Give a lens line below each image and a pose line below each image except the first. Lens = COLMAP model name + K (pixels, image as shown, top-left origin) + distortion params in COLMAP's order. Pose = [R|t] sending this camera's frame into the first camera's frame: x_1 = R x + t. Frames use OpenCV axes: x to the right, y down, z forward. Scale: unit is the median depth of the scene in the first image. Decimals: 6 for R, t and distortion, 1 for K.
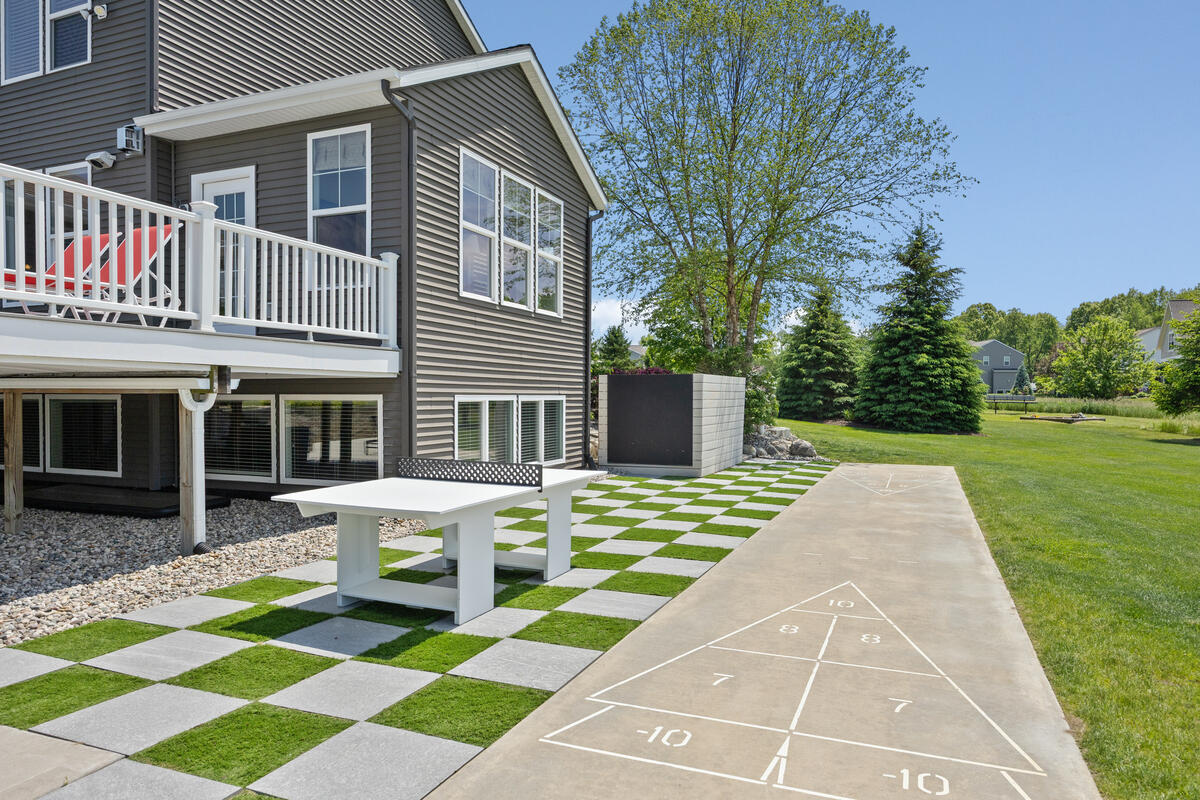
lens RADIAL K [[762.8, 0, 600.0], [0, 762.8, 400.0], [0, 0, 1]] dist [0.001616, 0.001230]
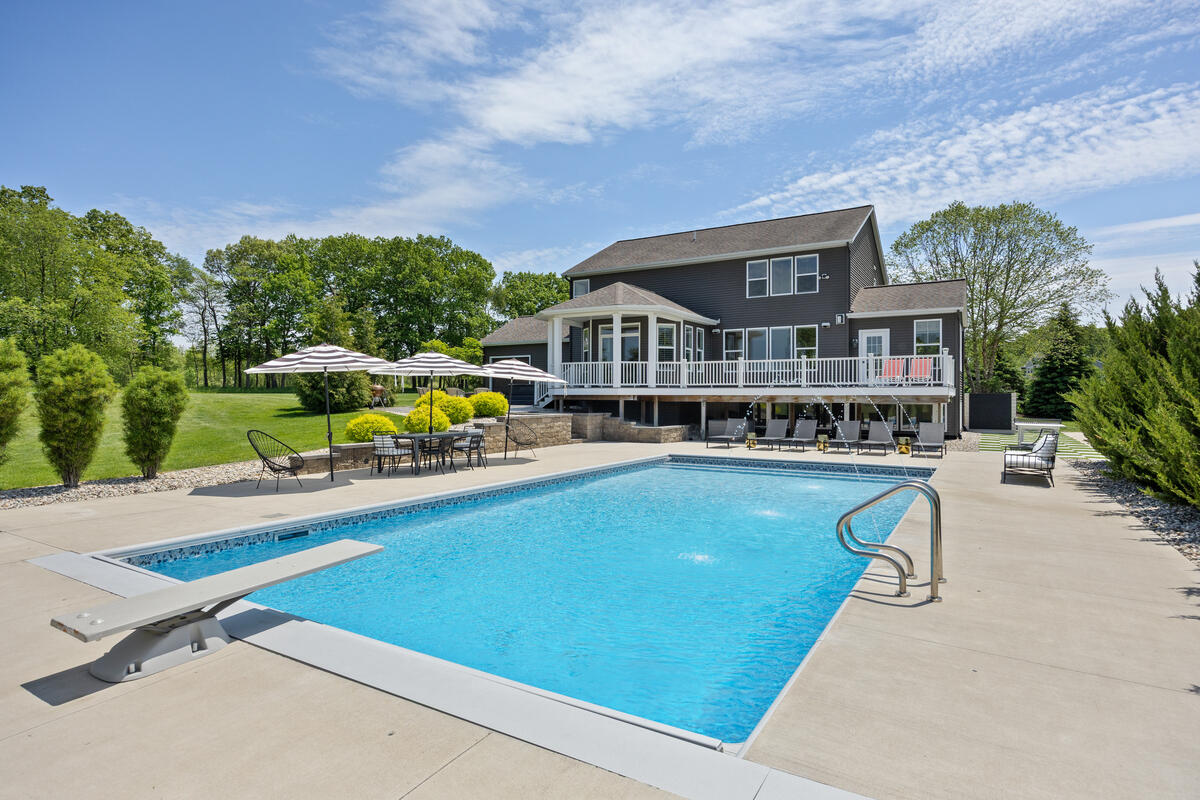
lens RADIAL K [[640.5, 0, 600.0], [0, 640.5, 400.0], [0, 0, 1]] dist [-0.016193, -0.000393]
pose [[0.988524, -0.004314, -0.151002, -0.852176], [0.003891, 0.999988, -0.003098, -0.010593], [0.151013, 0.002475, 0.988529, -1.202501]]
